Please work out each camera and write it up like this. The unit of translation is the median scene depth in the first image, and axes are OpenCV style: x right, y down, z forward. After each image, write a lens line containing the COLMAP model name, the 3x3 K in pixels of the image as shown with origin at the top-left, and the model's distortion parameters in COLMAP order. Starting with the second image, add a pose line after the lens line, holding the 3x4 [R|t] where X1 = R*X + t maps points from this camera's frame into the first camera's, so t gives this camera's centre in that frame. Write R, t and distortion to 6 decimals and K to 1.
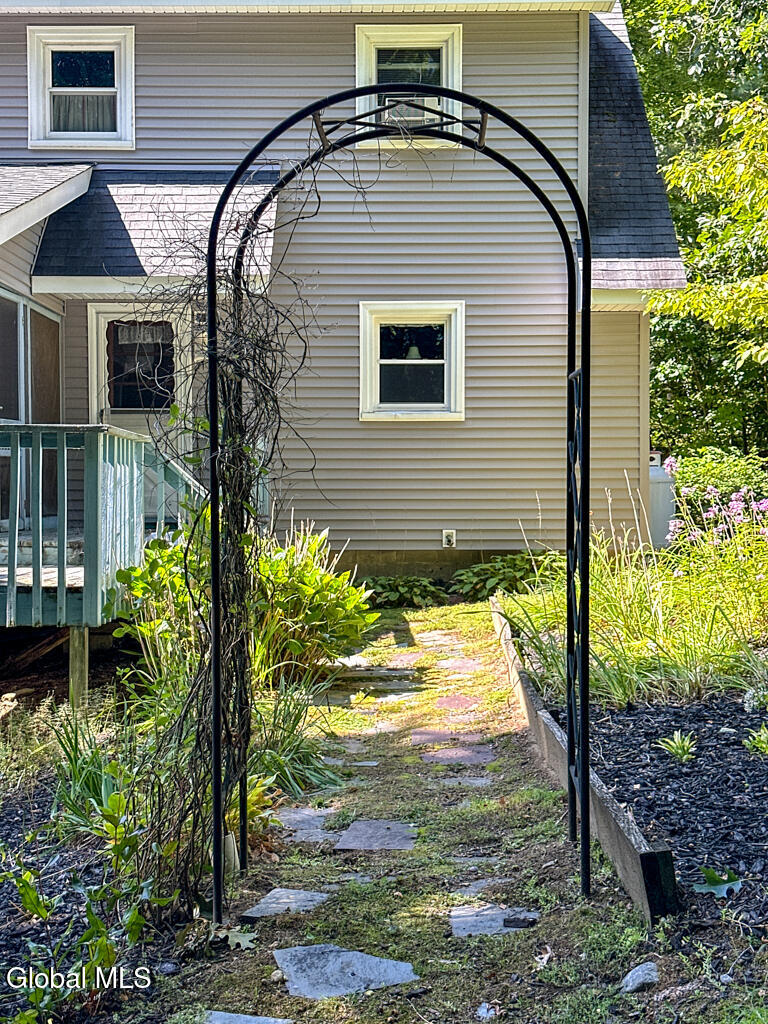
lens RADIAL K [[1421.8, 0, 356.9], [0, 1421.8, 517.6], [0, 0, 1]] dist [0.229893, -0.539166]
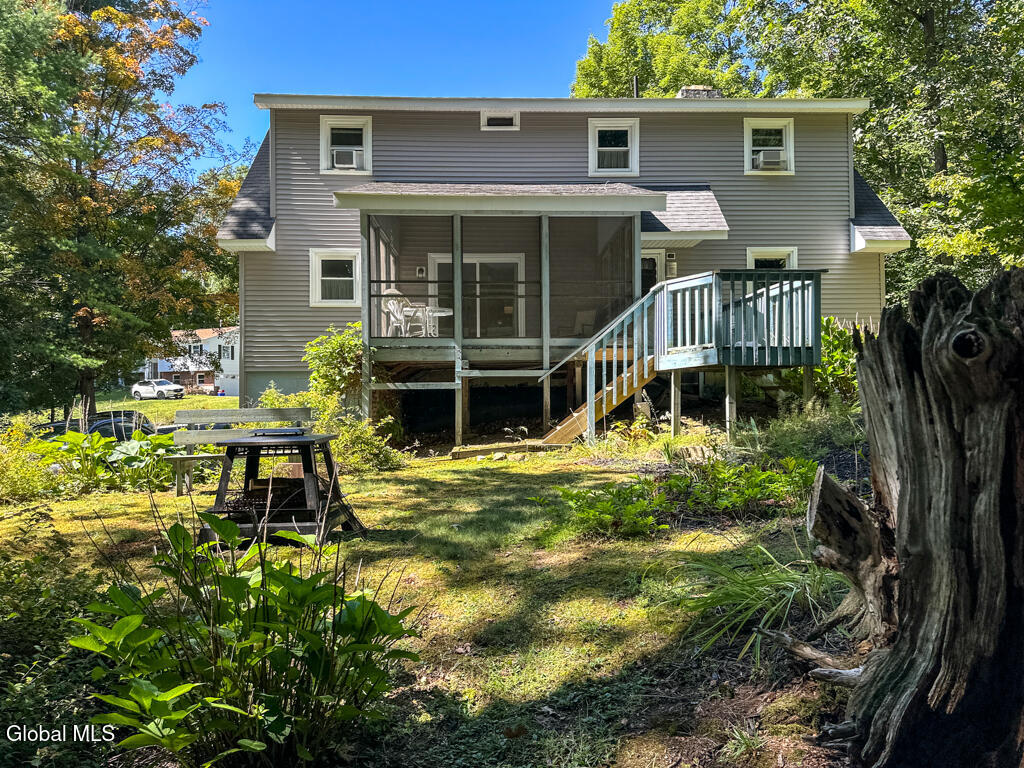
lens RADIAL K [[720.5, 0, 510.0], [0, 720.5, 378.3], [0, 0, 1]] dist [0.177924, -0.332437]
pose [[0.998665, -0.004789, 0.051435, -0.546753], [0.006830, 0.999193, -0.039590, 0.106352], [-0.051204, 0.039889, 0.997891, -0.043536]]
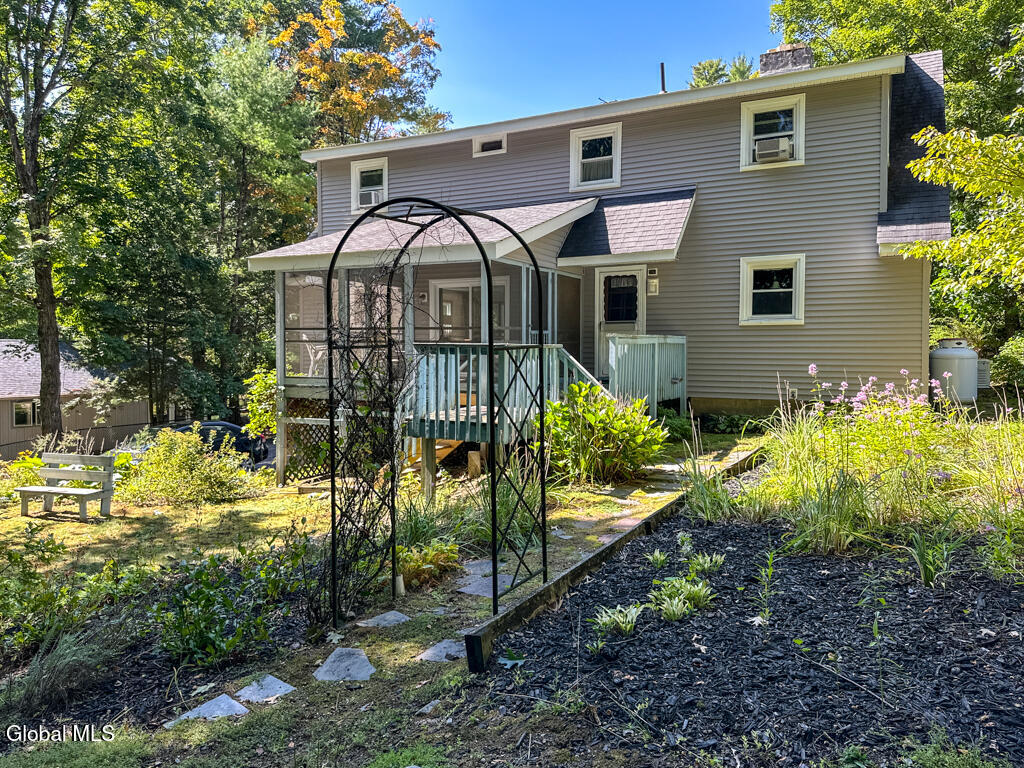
lens RADIAL K [[720.5, 0, 510.0], [0, 720.5, 378.3], [0, 0, 1]] dist [0.177924, -0.332437]
pose [[0.892673, 0.020702, -0.450230, 0.219497], [-0.008523, 0.999541, 0.029062, -0.035980], [0.450625, -0.022105, 0.892440, 0.081381]]
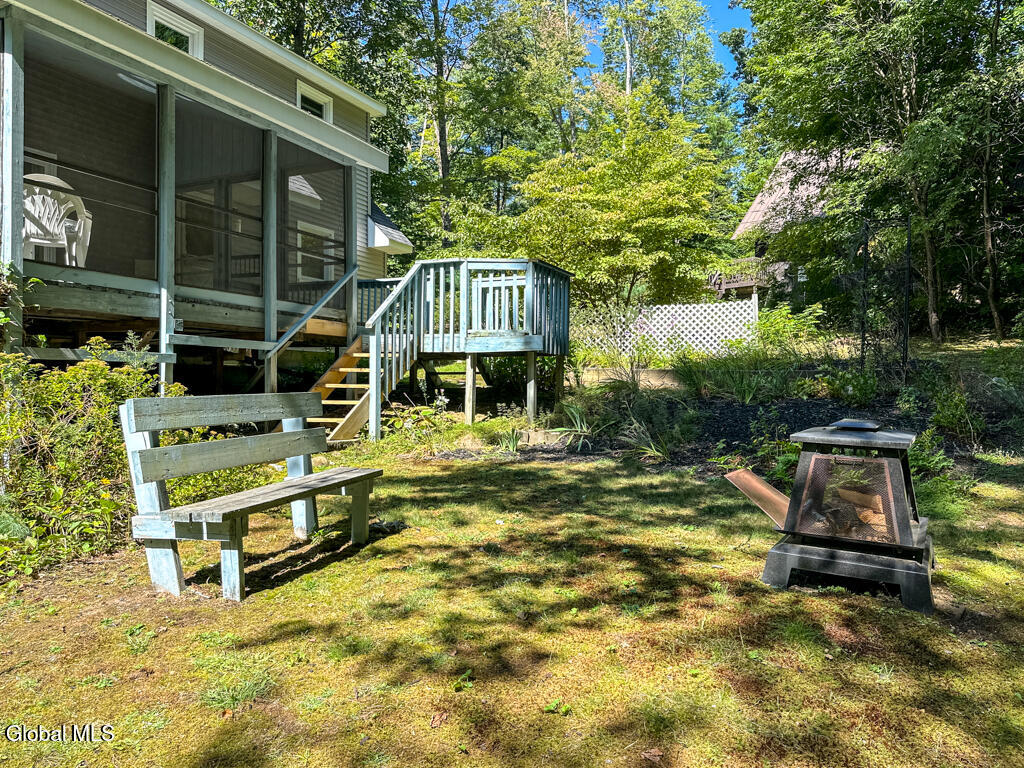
lens RADIAL K [[720.5, 0, 510.0], [0, 720.5, 378.3], [0, 0, 1]] dist [0.177924, -0.332437]
pose [[0.430833, 0.012297, 0.902348, -1.045811], [0.002667, 0.999885, -0.014900, 0.103657], [-0.902428, 0.008826, 0.430751, 0.449718]]
